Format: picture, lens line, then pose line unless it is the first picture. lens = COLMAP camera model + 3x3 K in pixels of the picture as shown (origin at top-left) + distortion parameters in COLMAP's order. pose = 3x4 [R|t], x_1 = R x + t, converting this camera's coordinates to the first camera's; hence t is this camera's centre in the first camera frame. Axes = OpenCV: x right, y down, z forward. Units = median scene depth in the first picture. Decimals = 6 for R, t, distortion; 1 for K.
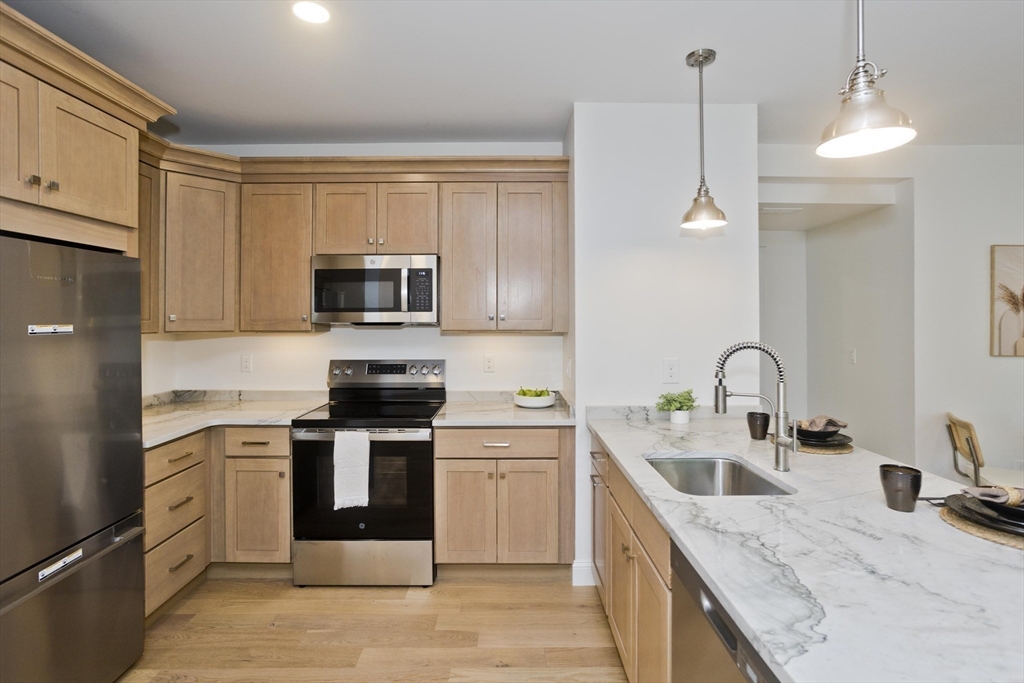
lens RADIAL K [[505.1, 0, 505.8], [0, 505.1, 317.6], [0, 0, 1]] dist [-0.024261, -0.000191]
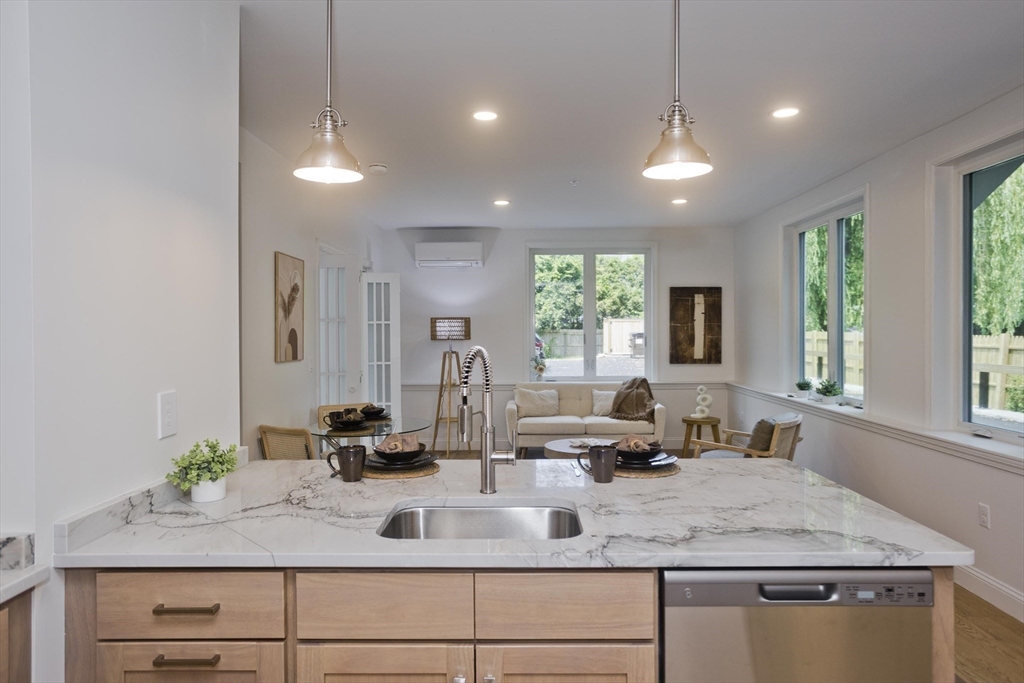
lens RADIAL K [[644.5, 0, 513.1], [0, 644.5, 337.9], [0, 0, 1]] dist [-0.019765, 0.000393]
pose [[0.015303, -0.015516, 0.999762, -0.765494], [0.003754, 0.999873, 0.015460, 0.023065], [-0.999876, 0.003516, 0.015360, 1.257152]]
